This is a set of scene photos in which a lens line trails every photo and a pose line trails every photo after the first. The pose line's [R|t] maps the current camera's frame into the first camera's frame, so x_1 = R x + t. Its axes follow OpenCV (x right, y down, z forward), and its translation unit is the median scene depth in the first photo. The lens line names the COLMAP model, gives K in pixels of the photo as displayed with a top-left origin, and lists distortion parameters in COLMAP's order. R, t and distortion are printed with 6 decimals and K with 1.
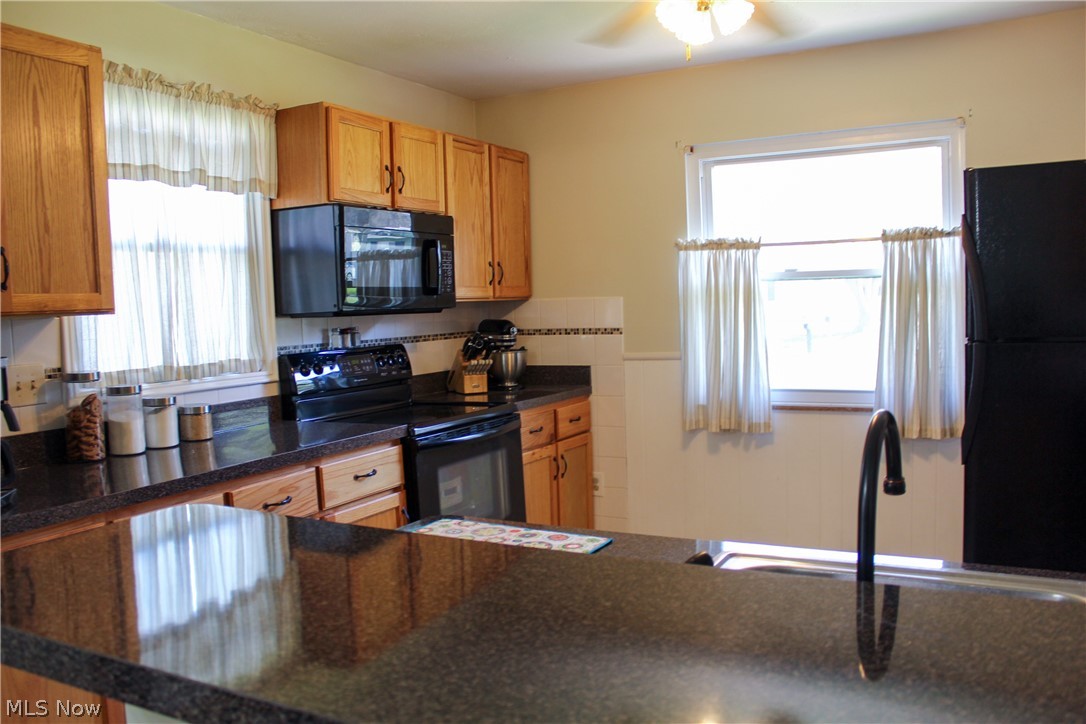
lens RADIAL K [[905.4, 0, 547.8], [0, 905.4, 365.5], [0, 0, 1]] dist [-0.138778, 0.117962]
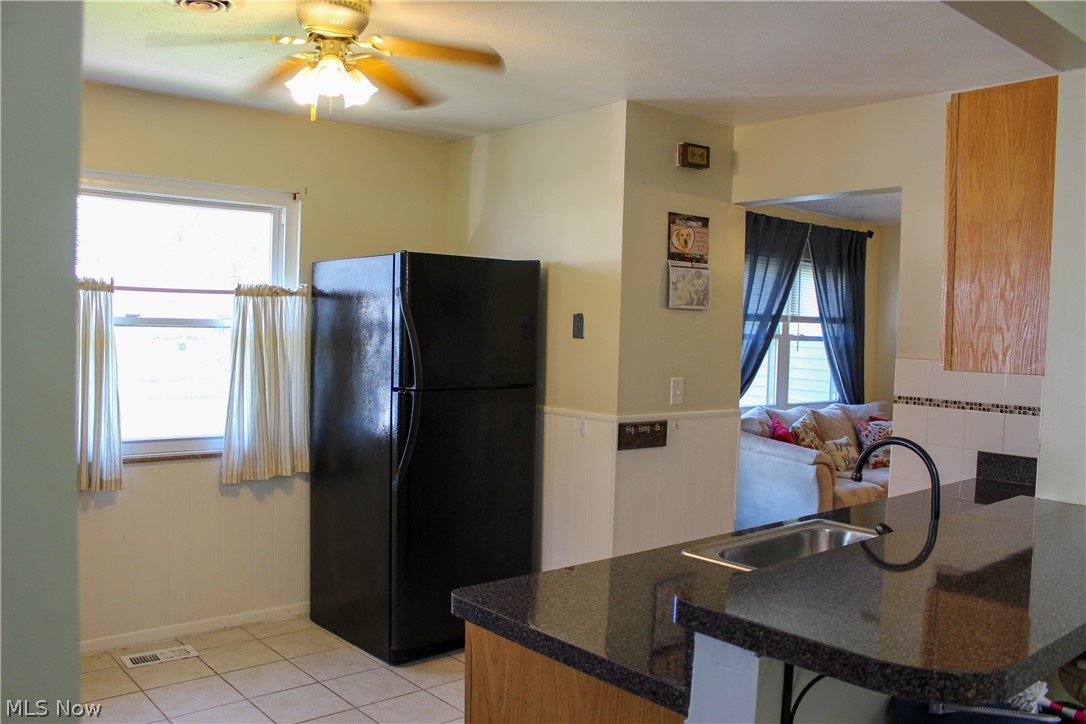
lens RADIAL K [[905.4, 0, 534.7], [0, 905.4, 369.6], [0, 0, 1]] dist [-0.138778, 0.117962]
pose [[0.355495, -0.000573, 0.934678, -0.493813], [0.030045, 0.999490, -0.010814, -0.028436], [-0.934195, 0.031927, 0.355330, 0.292427]]
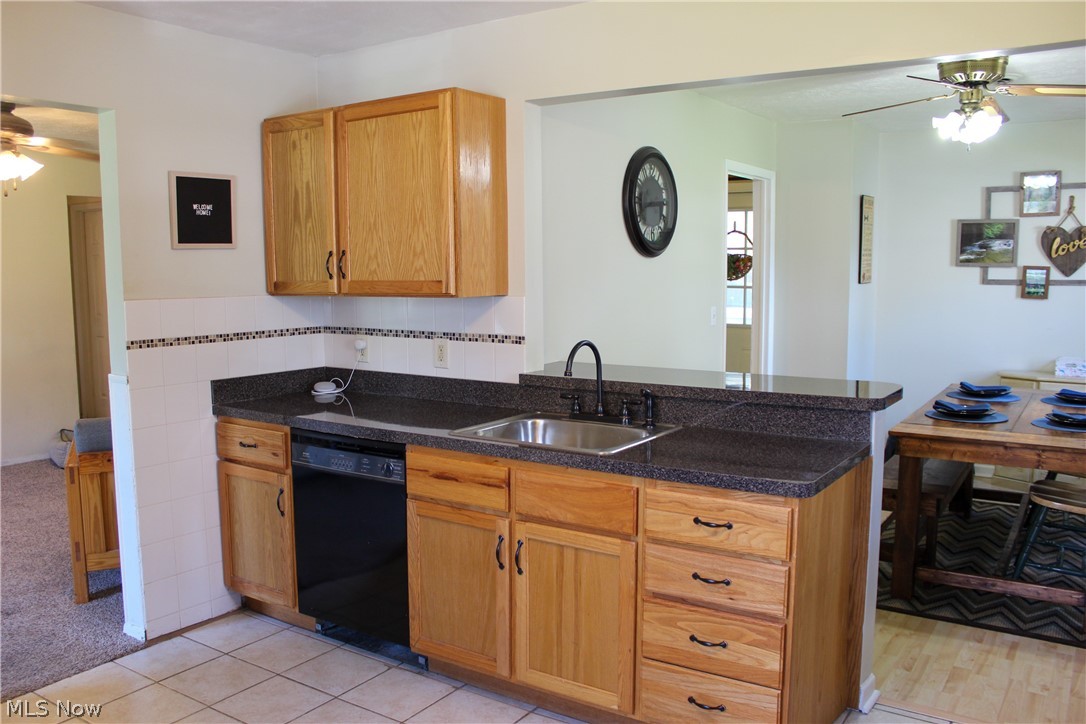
lens RADIAL K [[905.4, 0, 562.9], [0, 905.4, 366.9], [0, 0, 1]] dist [-0.138778, 0.117962]
pose [[-0.996959, 0.029634, 0.072072, 0.047679], [0.042531, 0.981895, 0.184589, -0.116297], [-0.065297, 0.187092, -0.980170, 1.096681]]
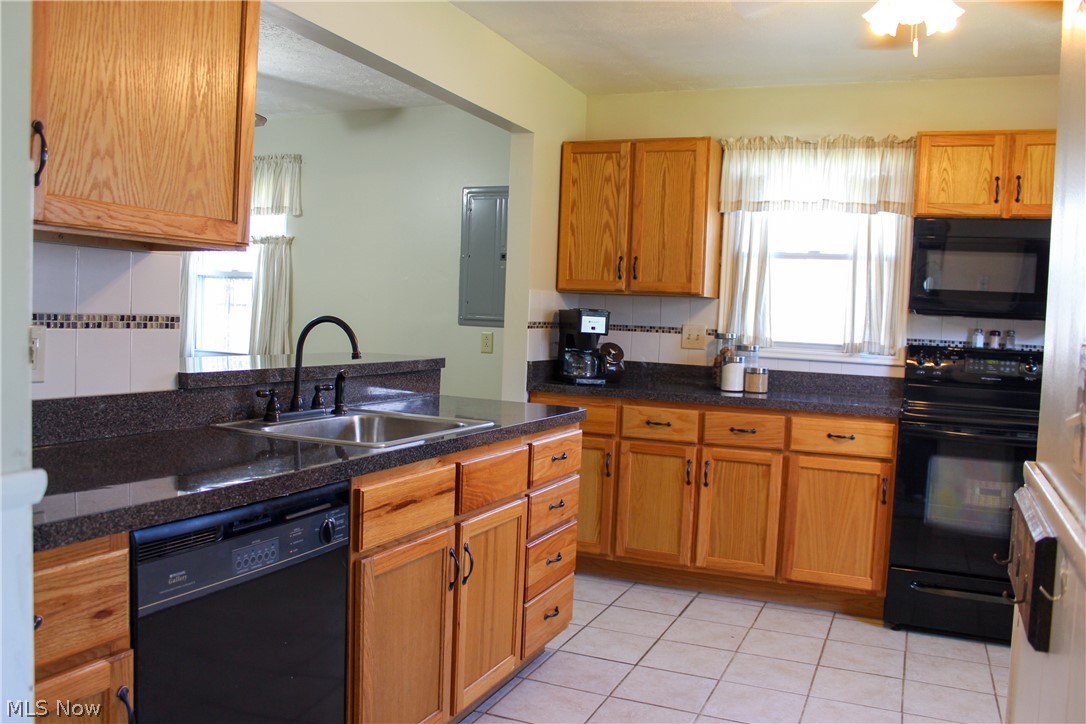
lens RADIAL K [[905.4, 0, 525.9], [0, 905.4, 361.2], [0, 0, 1]] dist [-0.138778, 0.117962]
pose [[0.073303, 0.087993, -0.993420, 0.772364], [-0.118185, 0.989848, 0.078956, -0.021100], [0.990282, 0.111619, 0.082958, 0.360521]]
